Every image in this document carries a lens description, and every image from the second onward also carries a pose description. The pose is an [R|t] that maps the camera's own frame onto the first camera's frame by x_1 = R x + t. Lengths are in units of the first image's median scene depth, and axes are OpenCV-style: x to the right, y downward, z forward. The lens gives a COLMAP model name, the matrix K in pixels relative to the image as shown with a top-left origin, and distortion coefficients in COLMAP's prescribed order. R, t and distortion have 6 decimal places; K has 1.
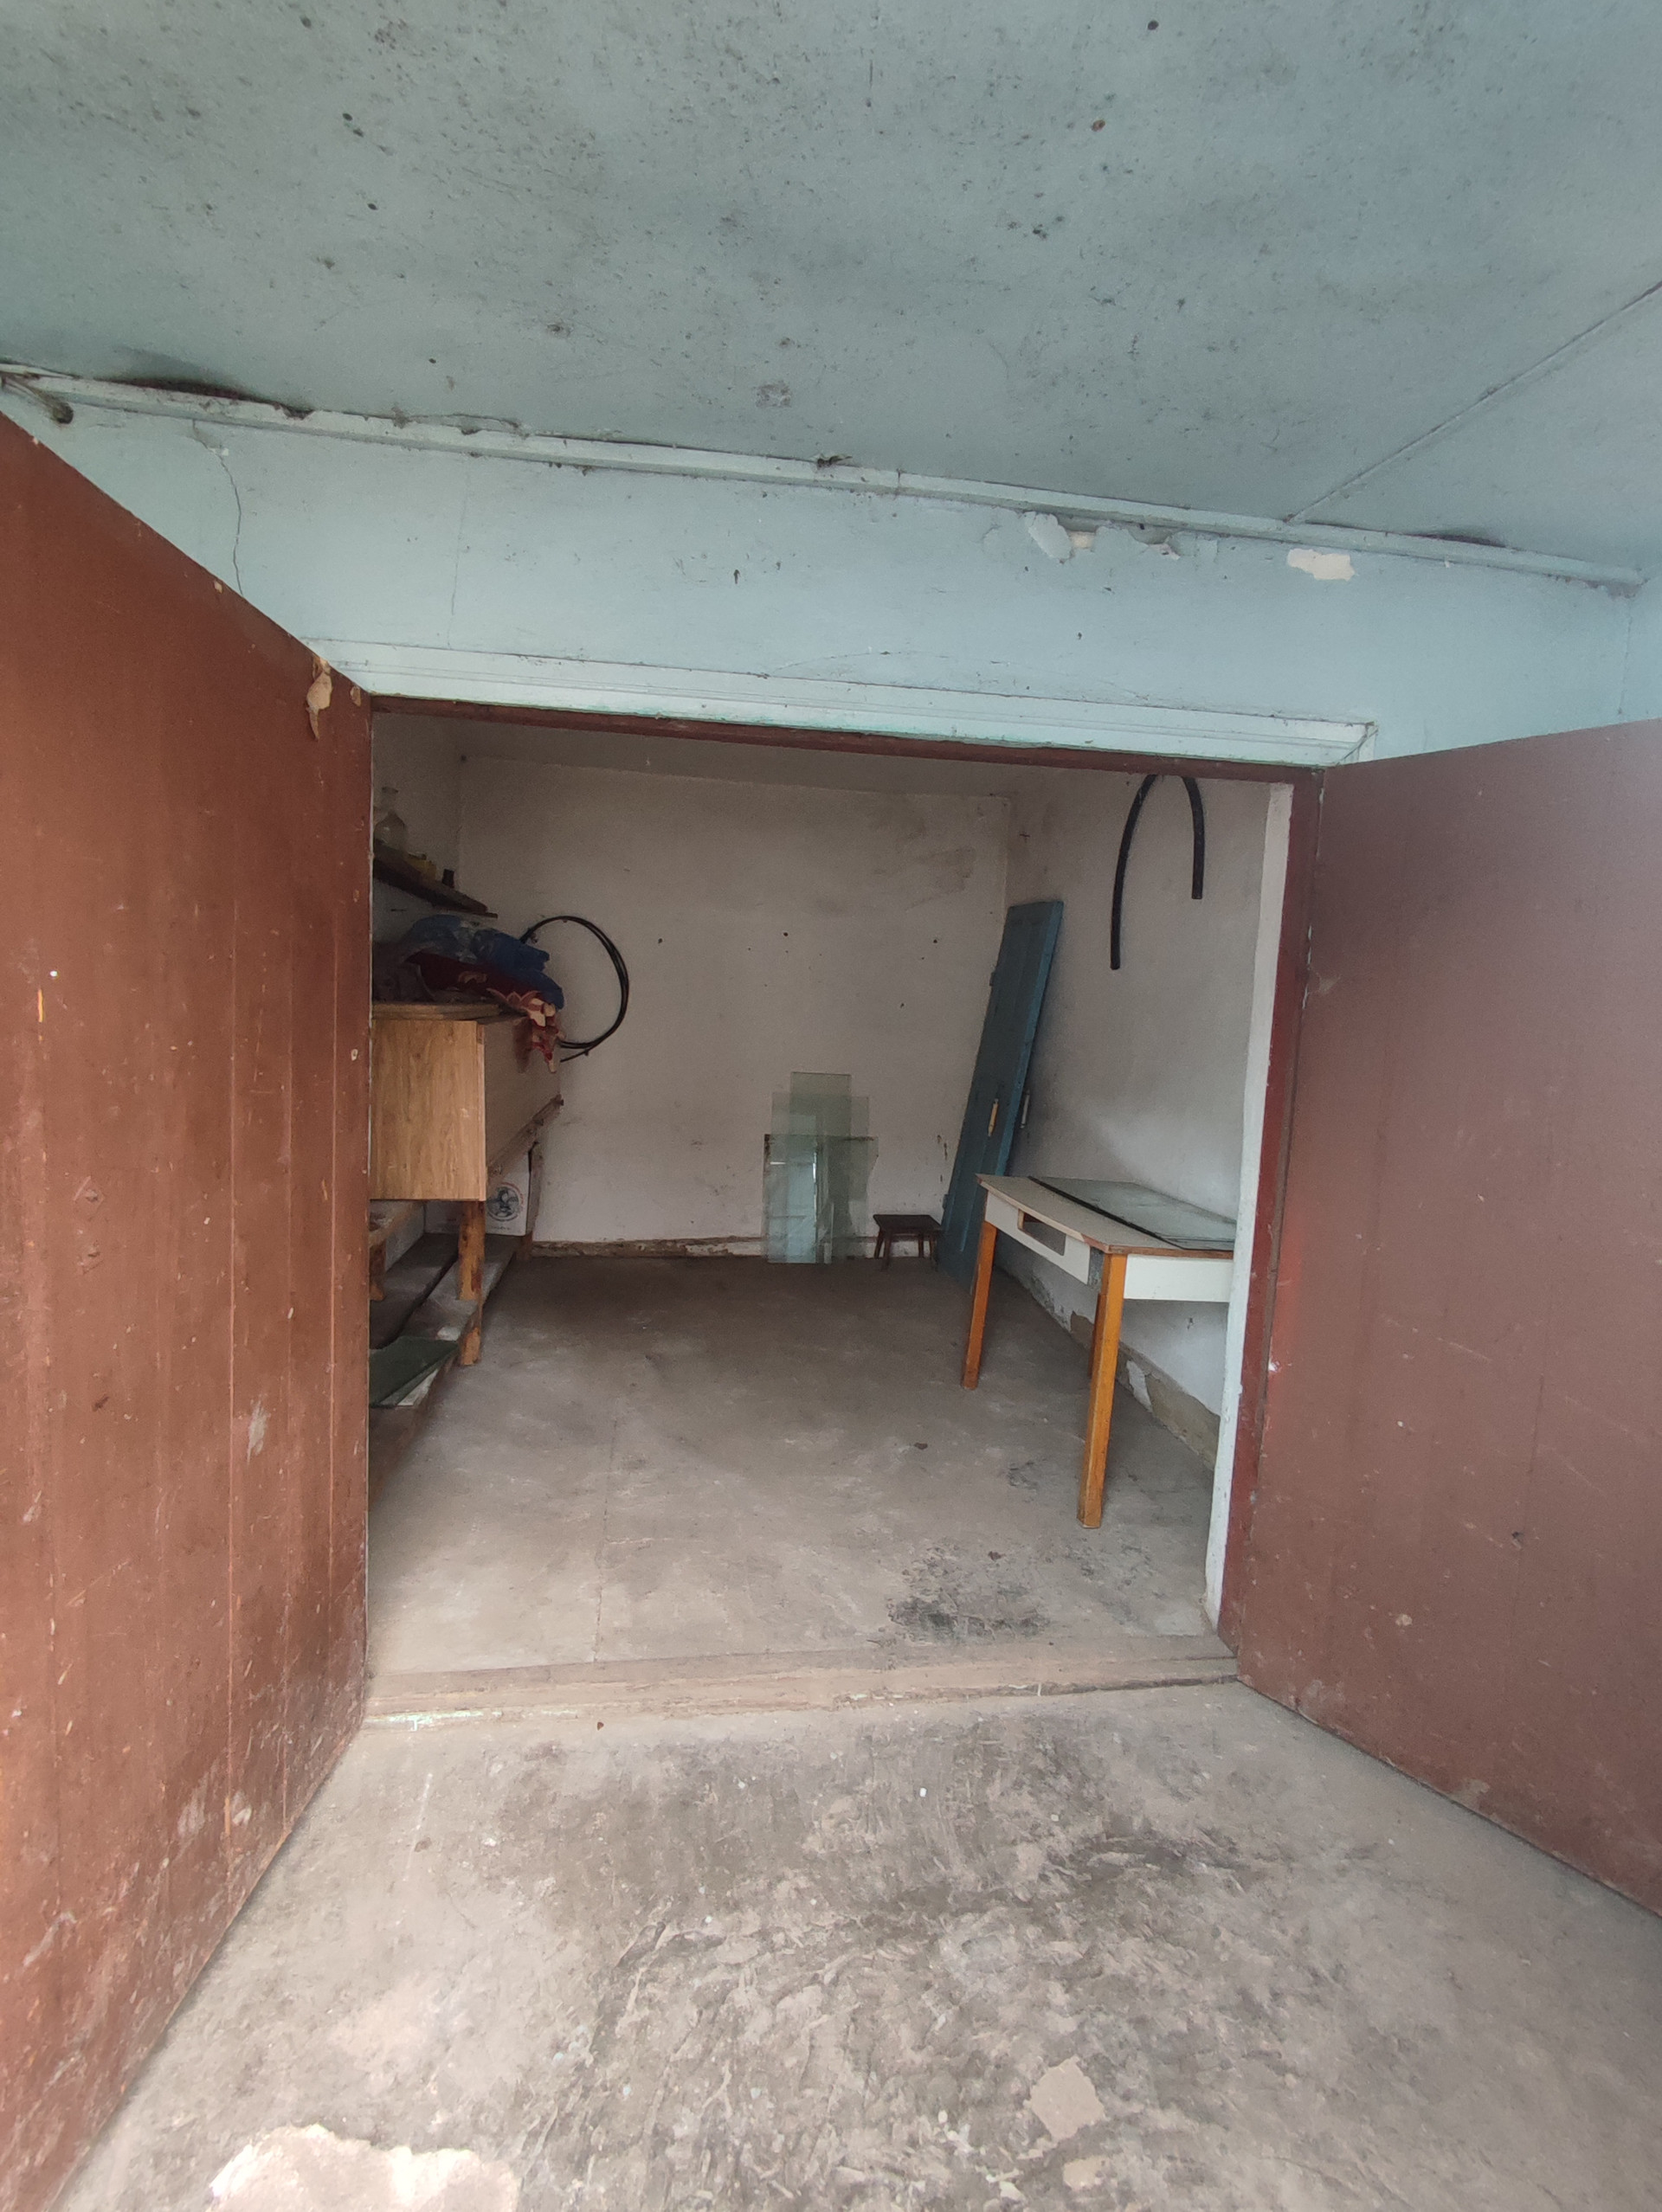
lens RADIAL K [[1016.0, 0, 829.3], [0, 1016.0, 1106.8], [0, 0, 1]] dist [-0.006921, 0.000799]
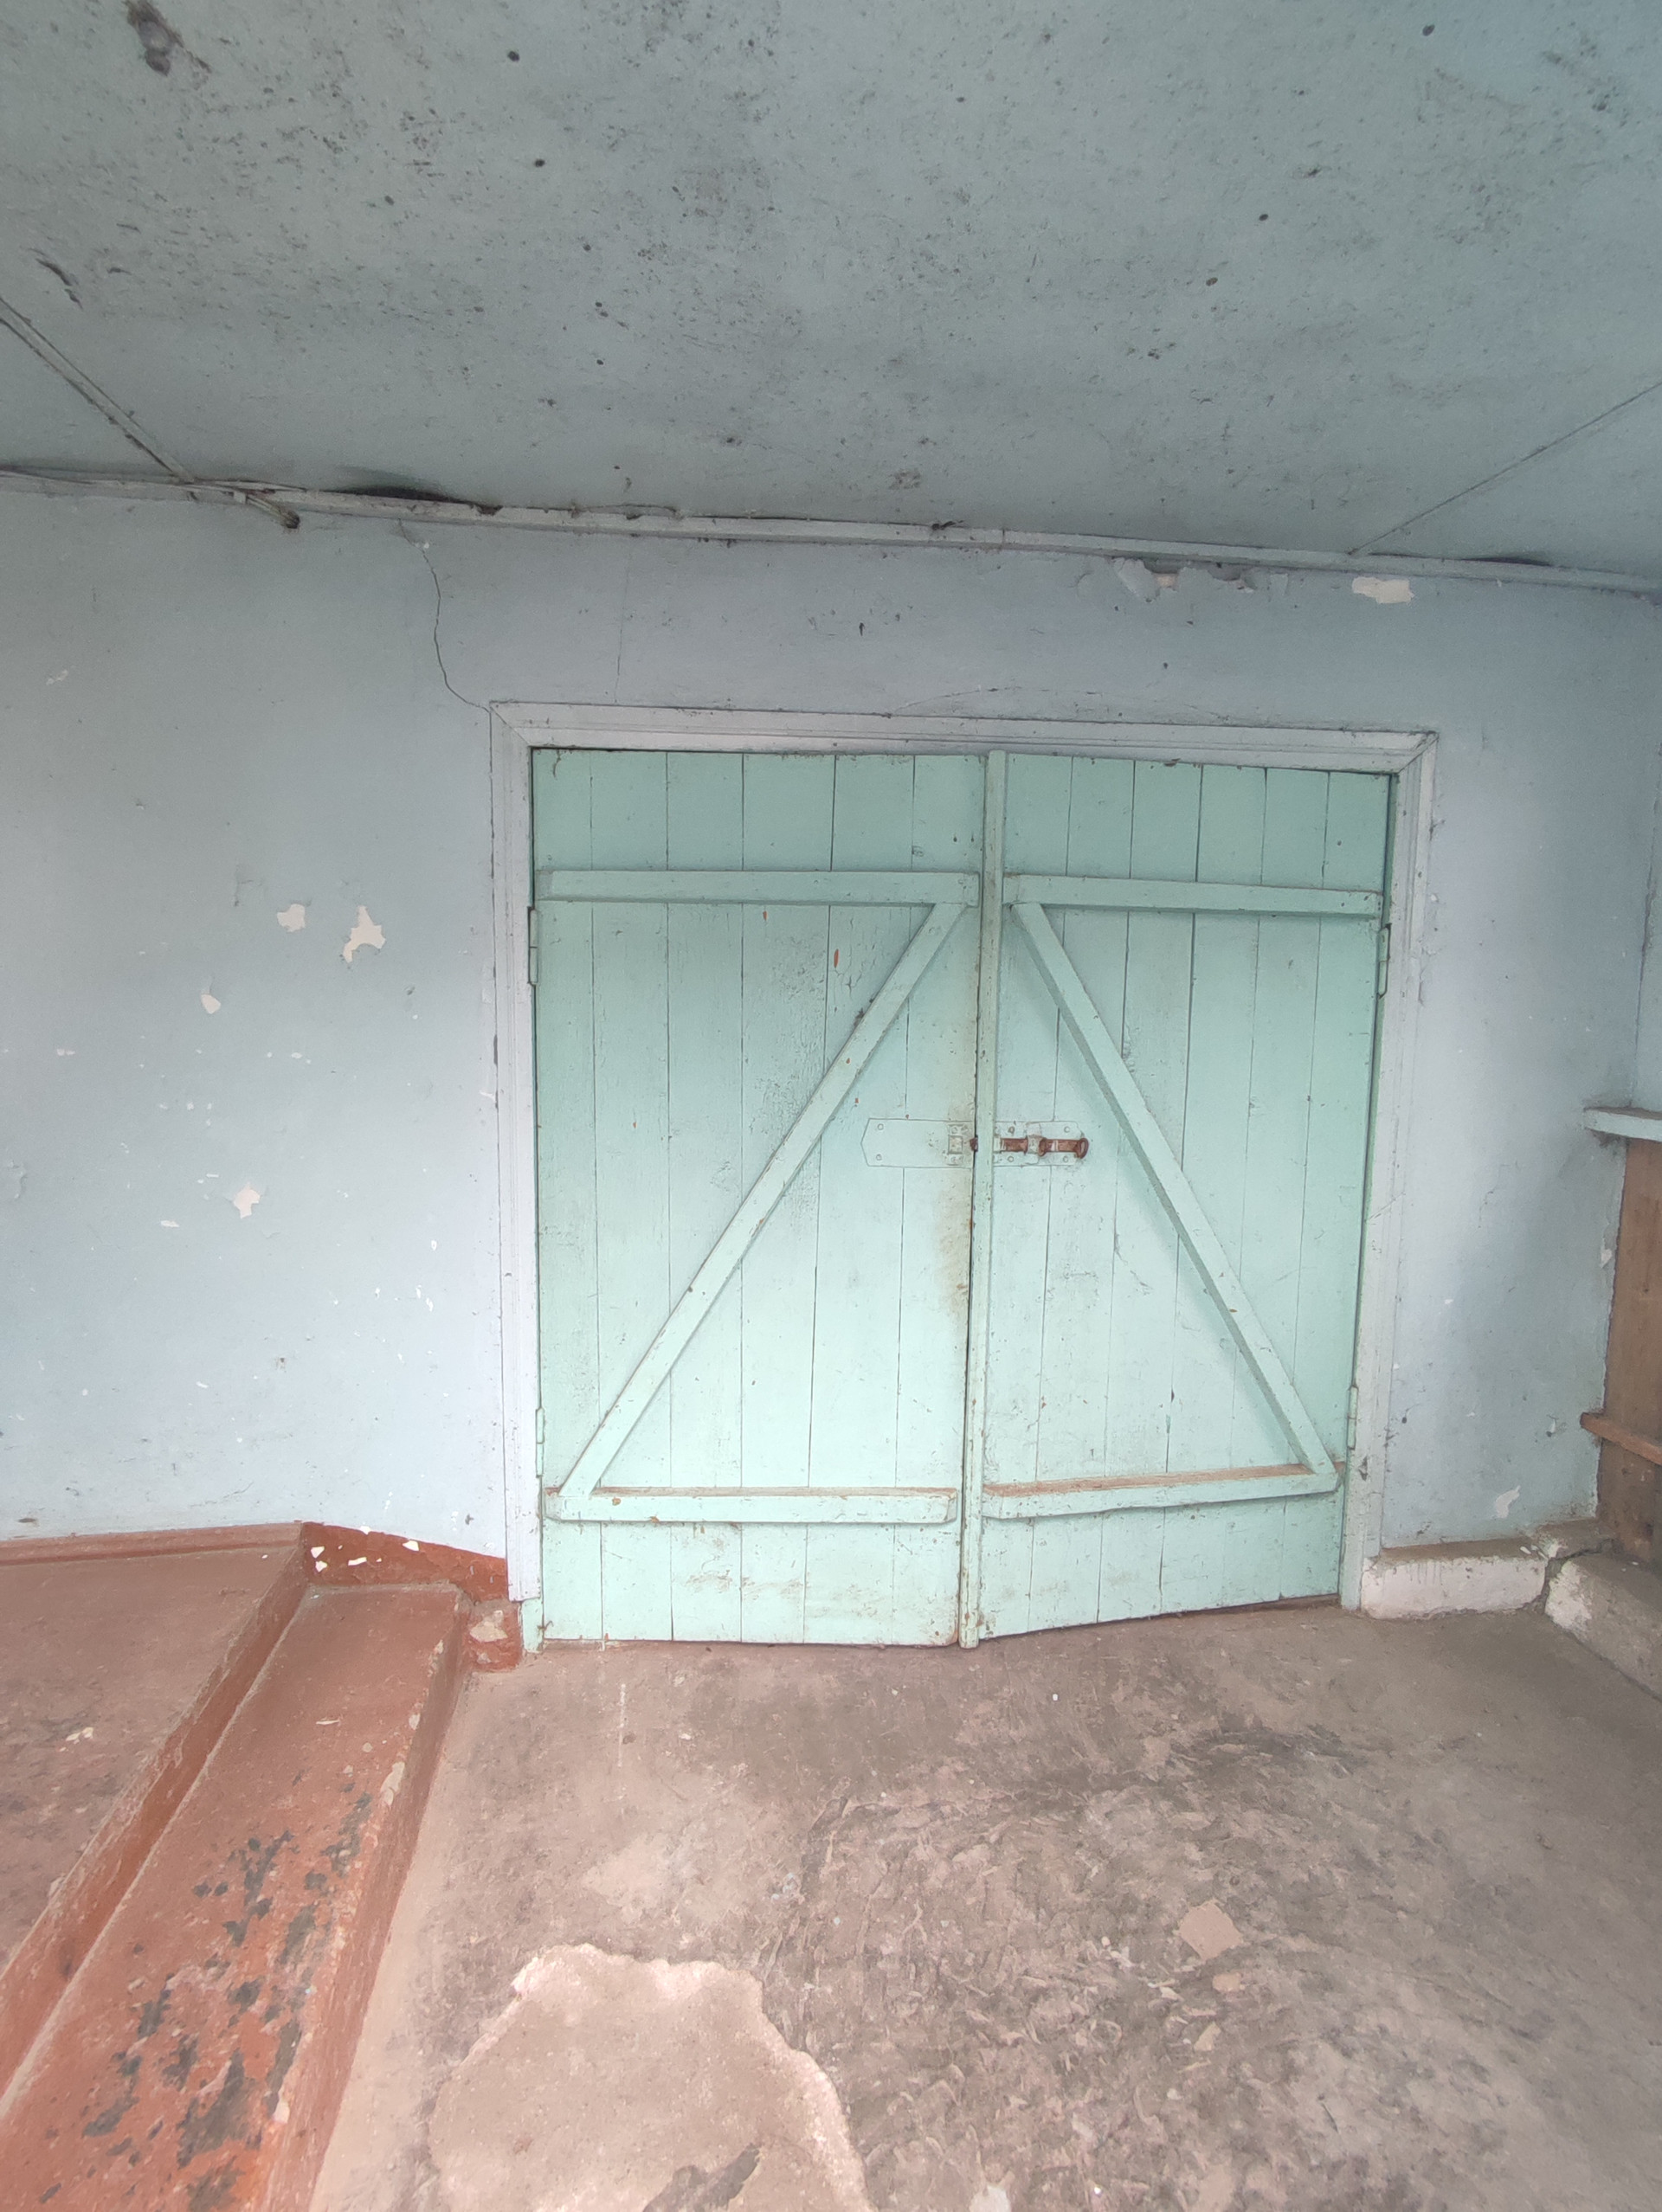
lens RADIAL K [[1016.0, 0, 828.6], [0, 1016.0, 1107.7], [0, 0, 1]] dist [-0.006921, 0.000799]
pose [[0.998939, -0.028776, -0.035953, -0.118831], [0.028969, 0.999568, 0.004865, 0.006835], [0.035797, -0.005901, 0.999342, -0.161137]]
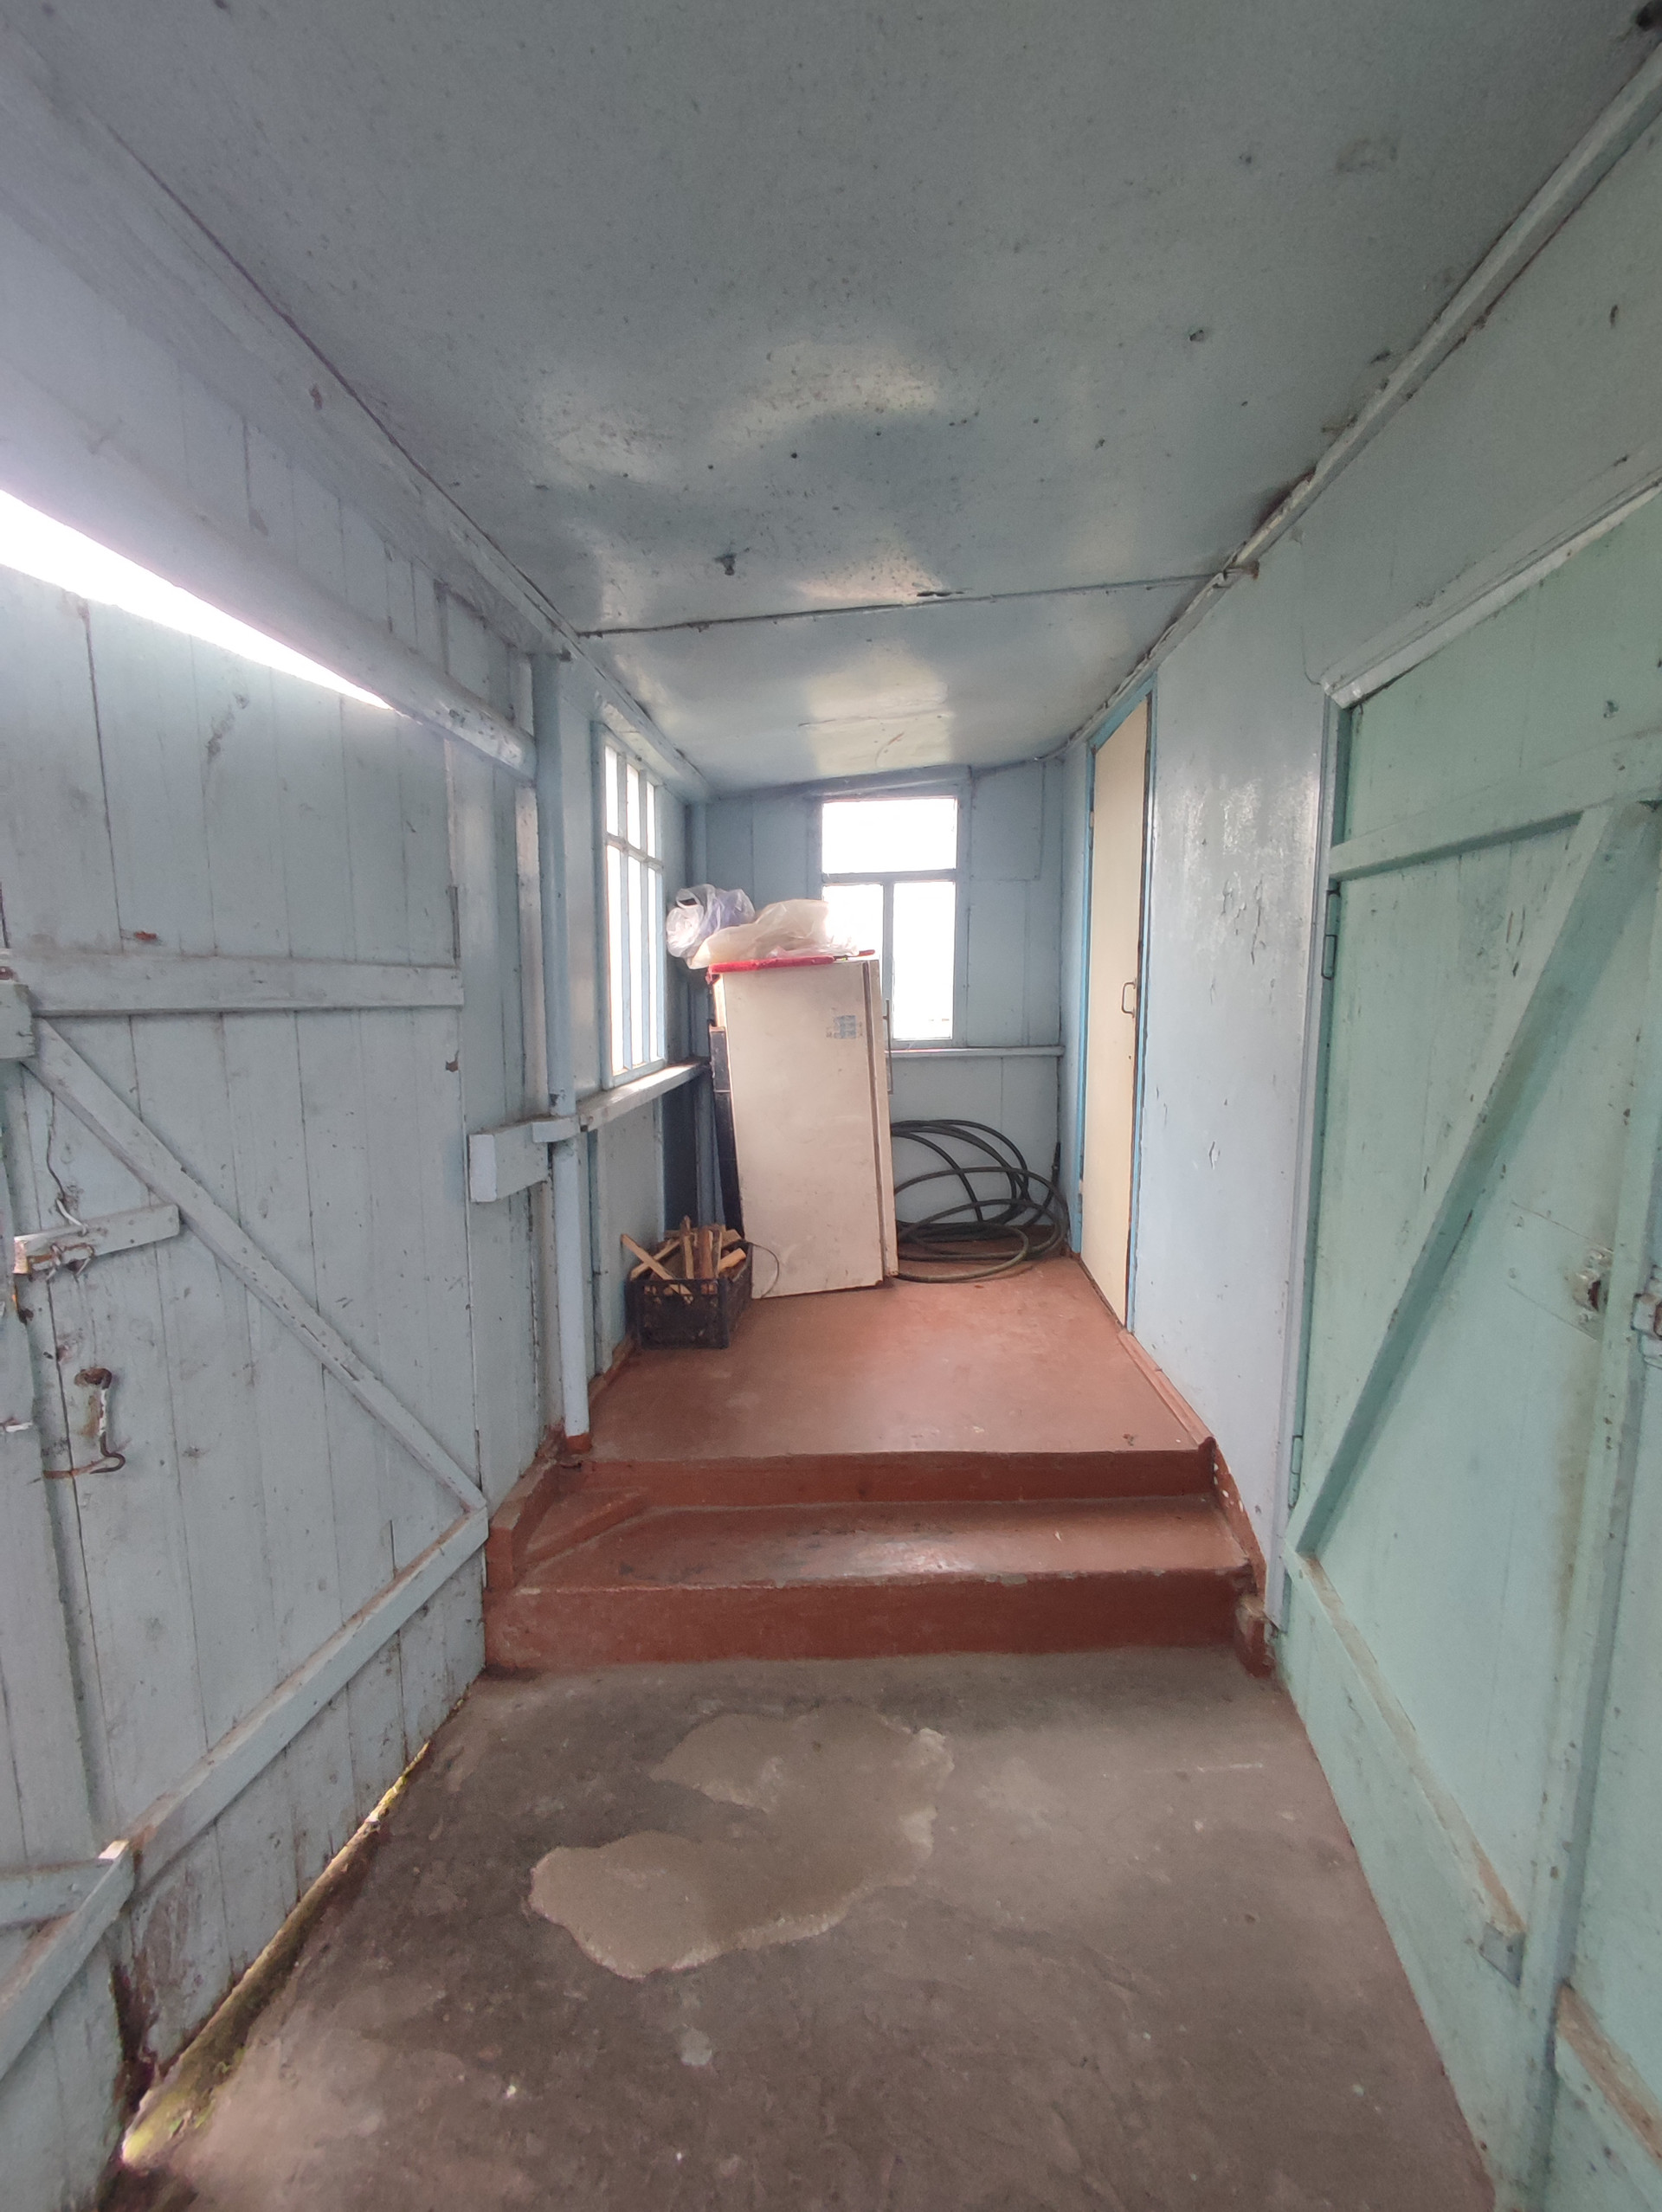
lens RADIAL K [[1016.0, 0, 826.2], [0, 1016.0, 1115.9], [0, 0, 1]] dist [-0.006921, 0.000799]
pose [[-0.206818, 0.087557, -0.974454, 0.742476], [-0.082750, 0.990853, 0.106593, -0.074731], [0.974874, 0.102681, -0.197681, 0.823564]]
